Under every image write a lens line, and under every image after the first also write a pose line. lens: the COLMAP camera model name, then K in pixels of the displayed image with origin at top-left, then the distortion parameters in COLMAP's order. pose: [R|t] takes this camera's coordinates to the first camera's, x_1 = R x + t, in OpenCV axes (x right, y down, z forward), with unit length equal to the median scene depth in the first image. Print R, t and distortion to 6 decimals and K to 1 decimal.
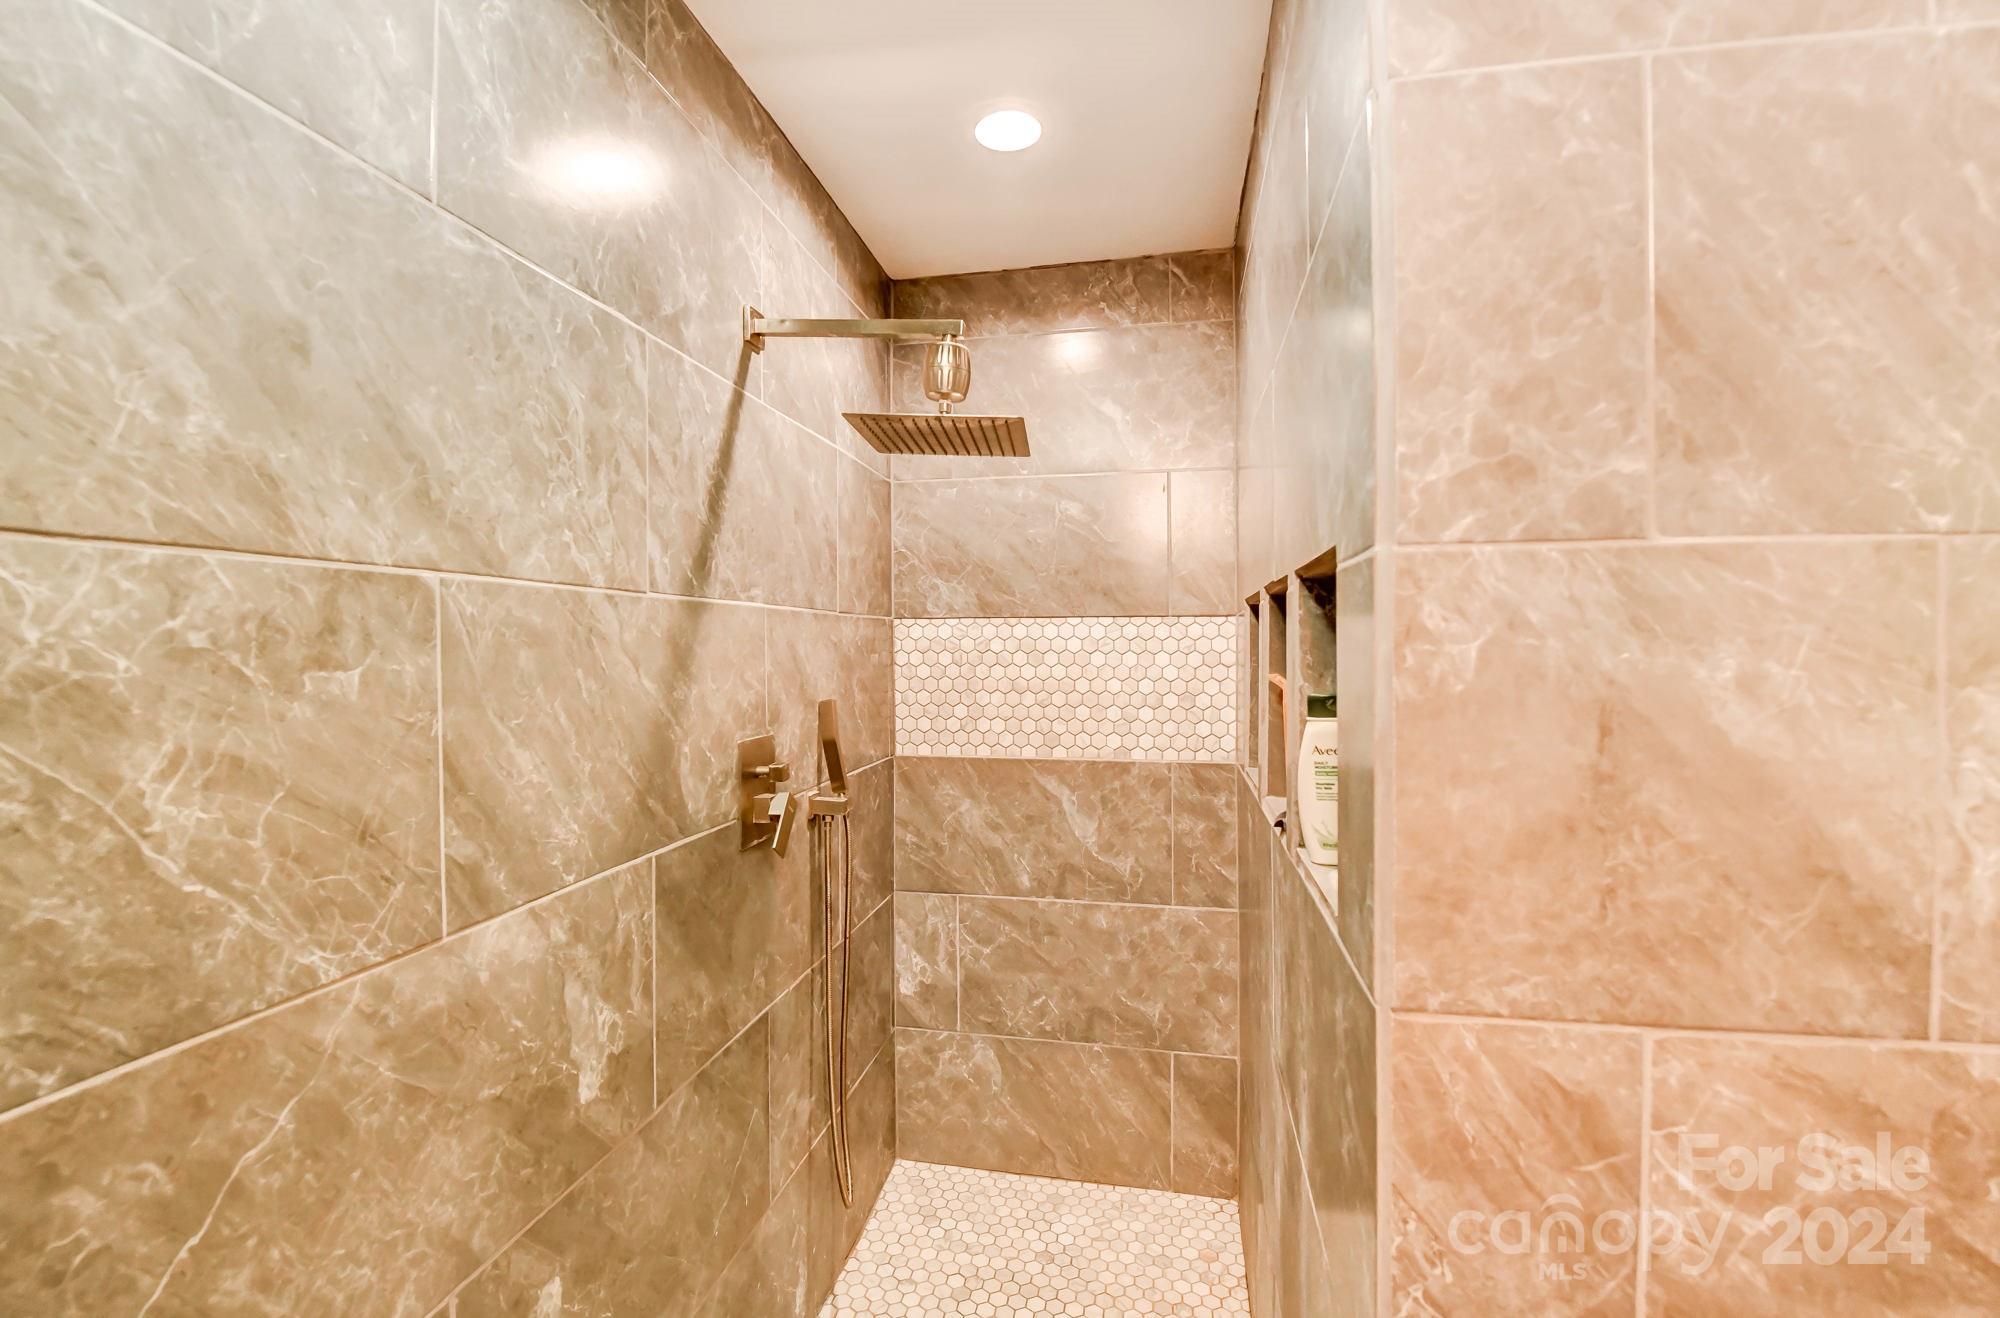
lens RADIAL K [[901.6, 0, 1000.0], [0, 901.6, 659.0], [0, 0, 1]] dist [-0.012508, -0.000798]
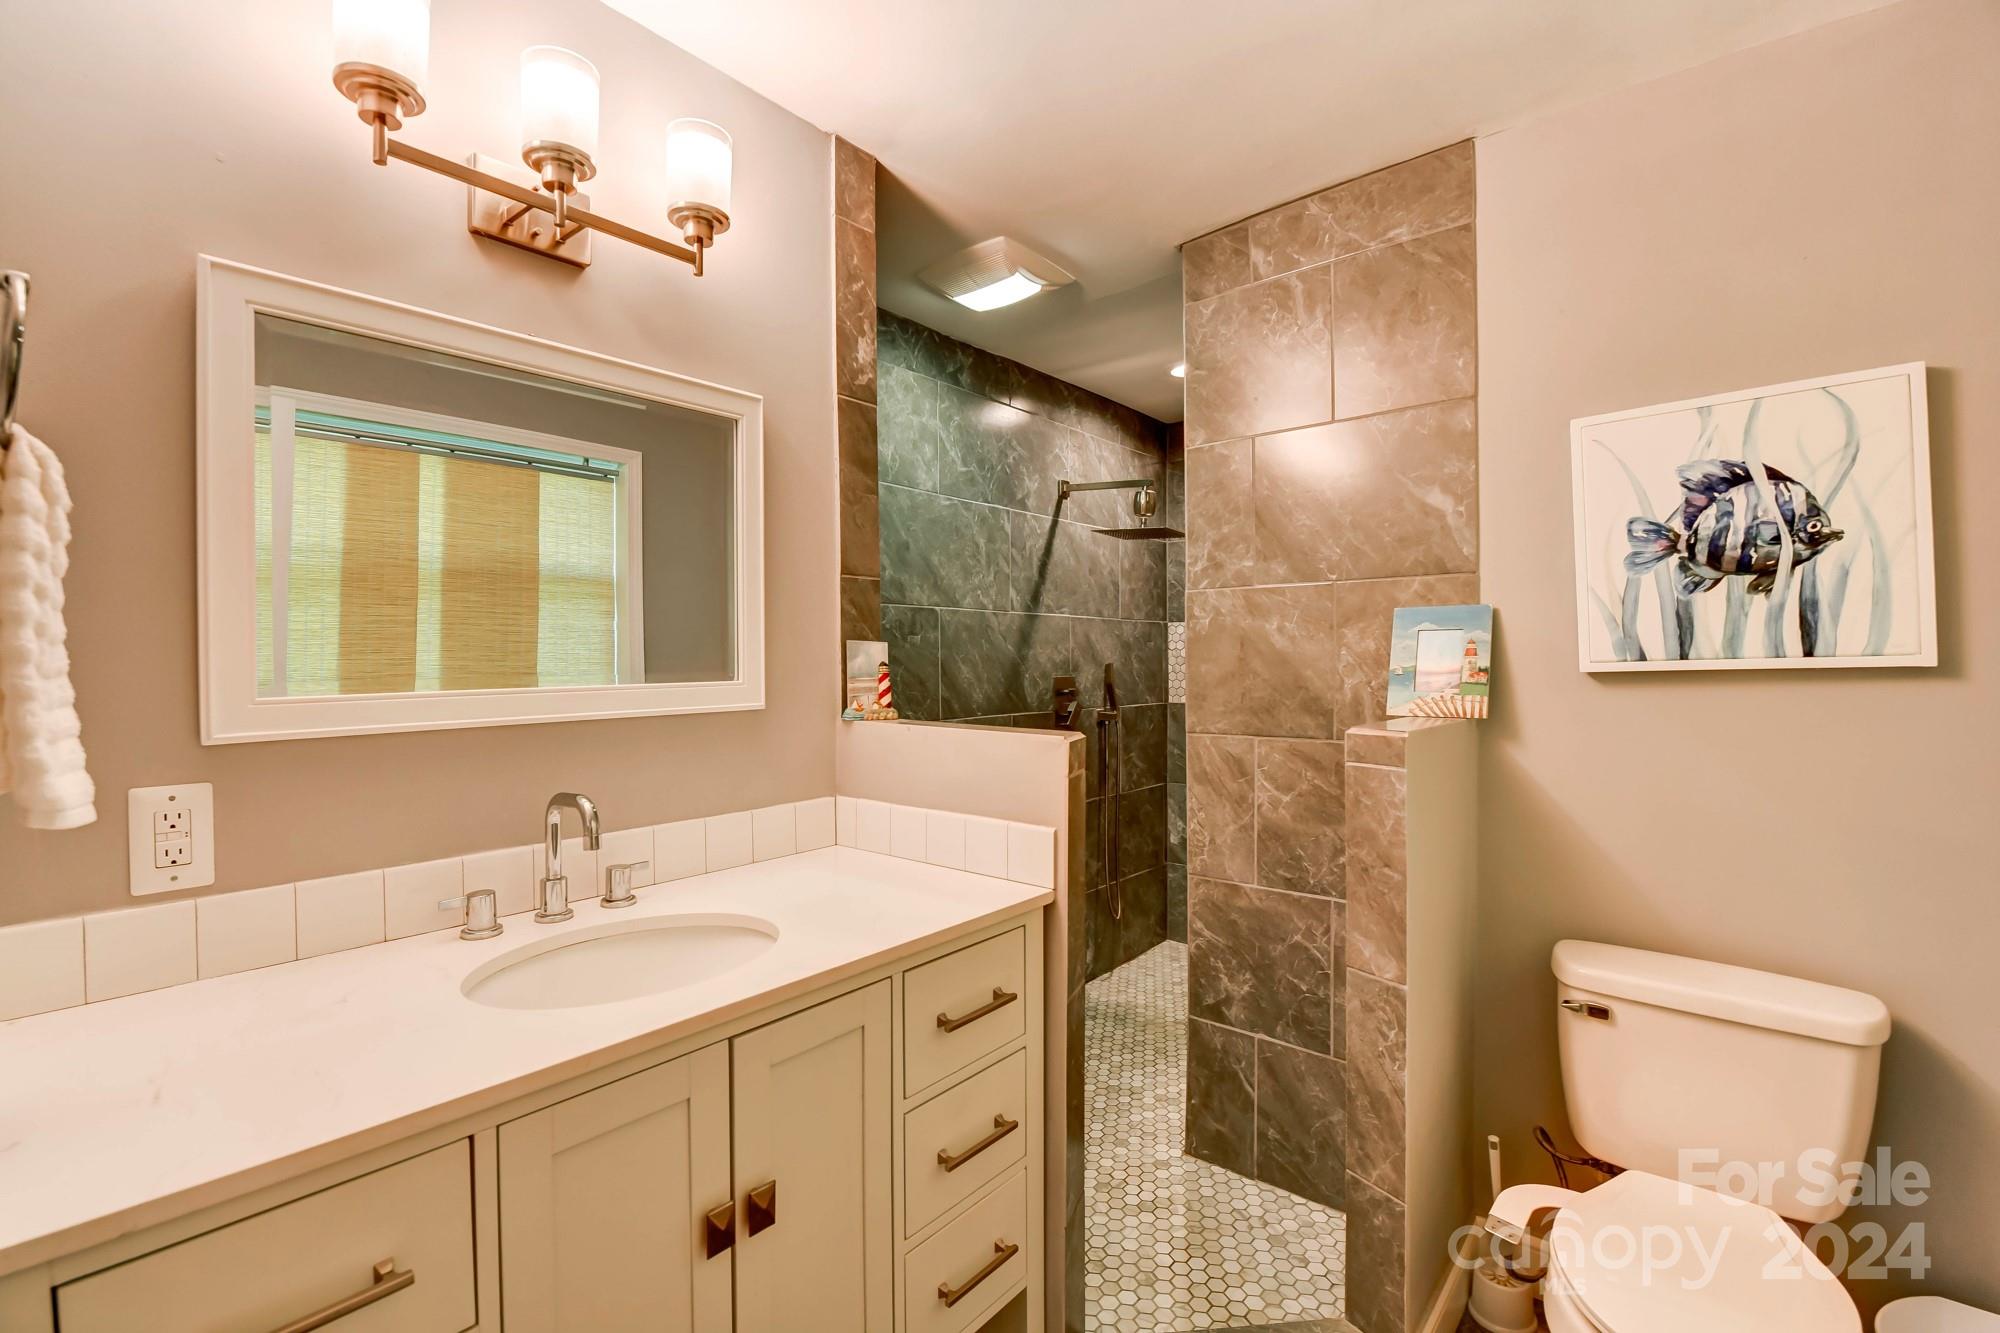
lens RADIAL K [[875.2, 0, 997.3], [0, 875.2, 660.6], [0, 0, 1]] dist [-0.005611, -0.007703]
pose [[0.880034, -0.002956, -0.474901, 0.858927], [-0.003338, 0.999917, -0.012410, 0.110206], [0.474899, 0.012507, 0.879952, -1.364126]]
